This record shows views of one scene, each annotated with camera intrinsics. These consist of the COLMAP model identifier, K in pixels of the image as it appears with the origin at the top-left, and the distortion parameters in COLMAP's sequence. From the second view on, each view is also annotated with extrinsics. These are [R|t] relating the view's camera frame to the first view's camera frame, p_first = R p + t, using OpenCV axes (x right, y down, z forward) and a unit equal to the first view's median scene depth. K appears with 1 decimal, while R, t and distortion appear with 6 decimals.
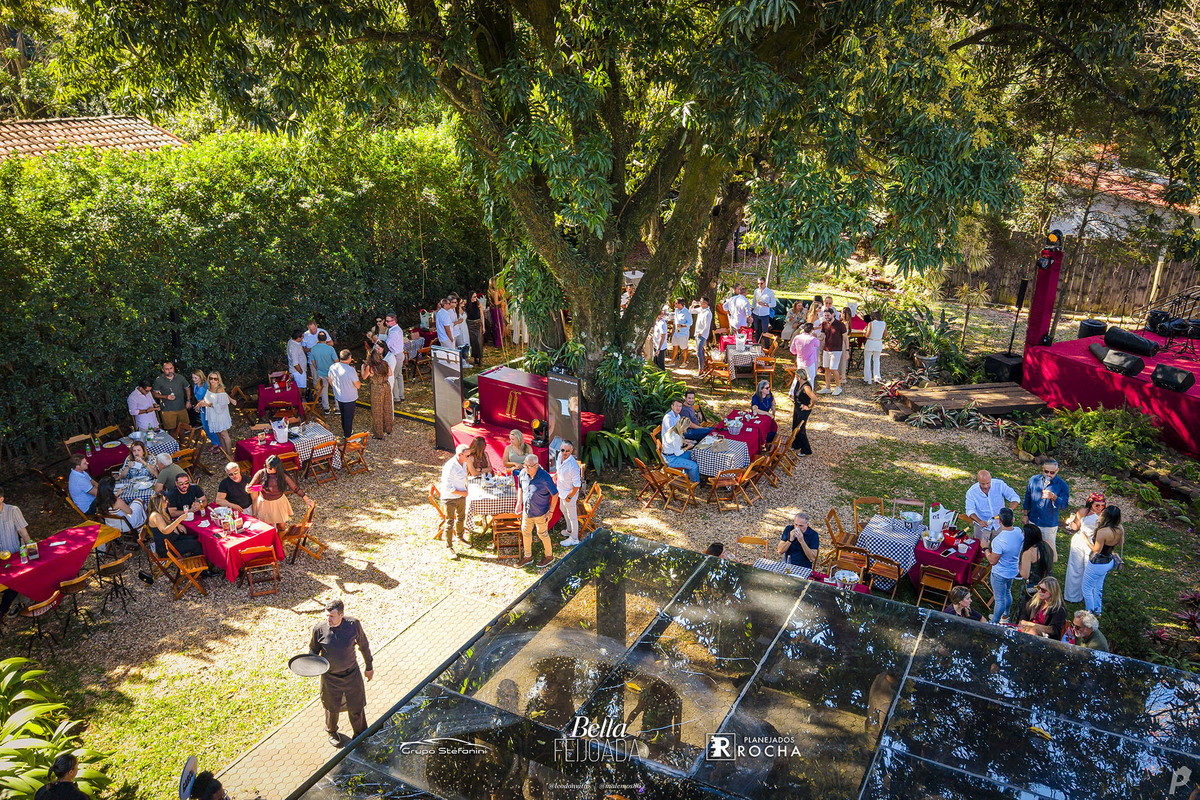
lens RADIAL K [[933.0, 0, 598.4], [0, 933.0, 376.2], [0, 0, 1]] dist [0.052997, -0.097485]
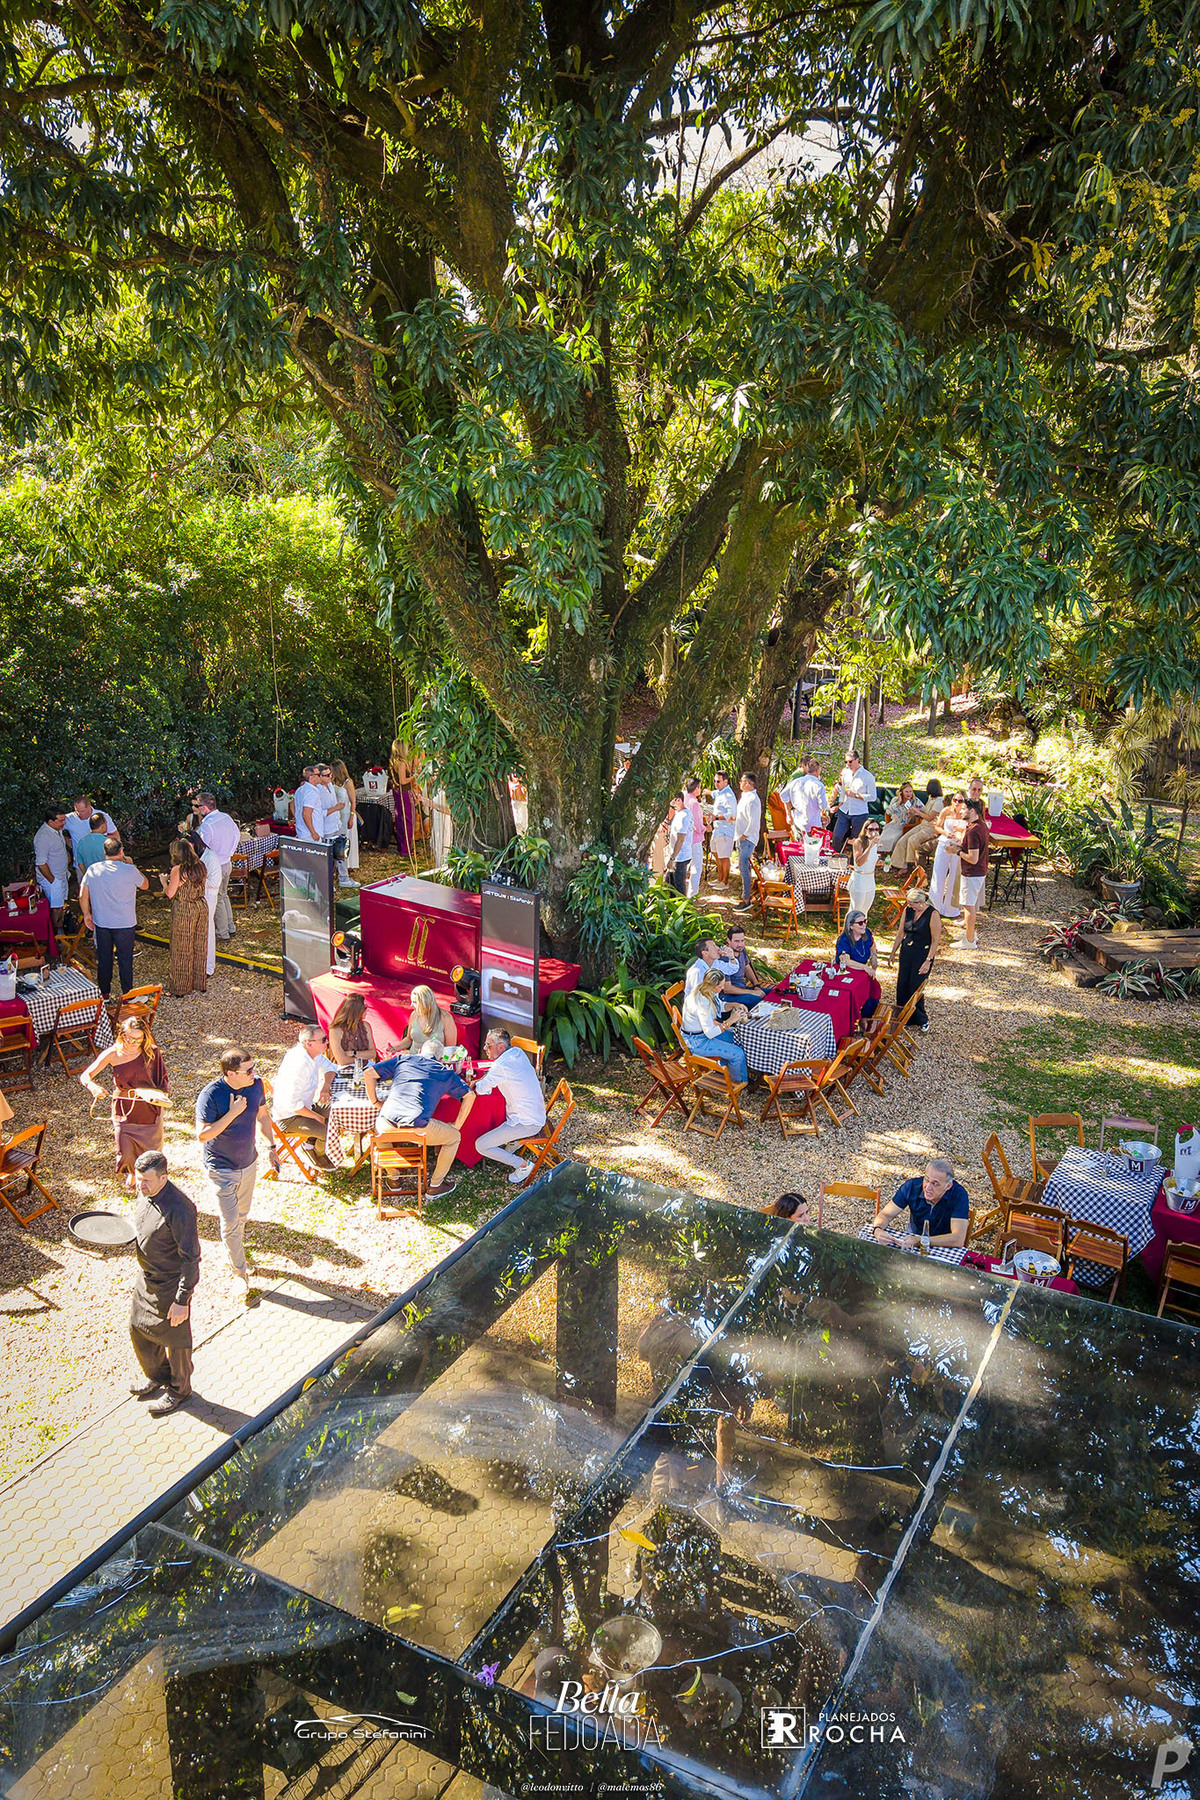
lens RADIAL K [[1399.5, 0, 595.7], [0, 1399.5, 875.6], [0, 0, 1]] dist [0.052997, -0.097485]
pose [[0.999678, 0.019611, 0.016084, 0.000759], [-0.018912, 0.998915, -0.042552, 0.024235], [-0.016902, 0.042234, 0.998965, 0.141586]]
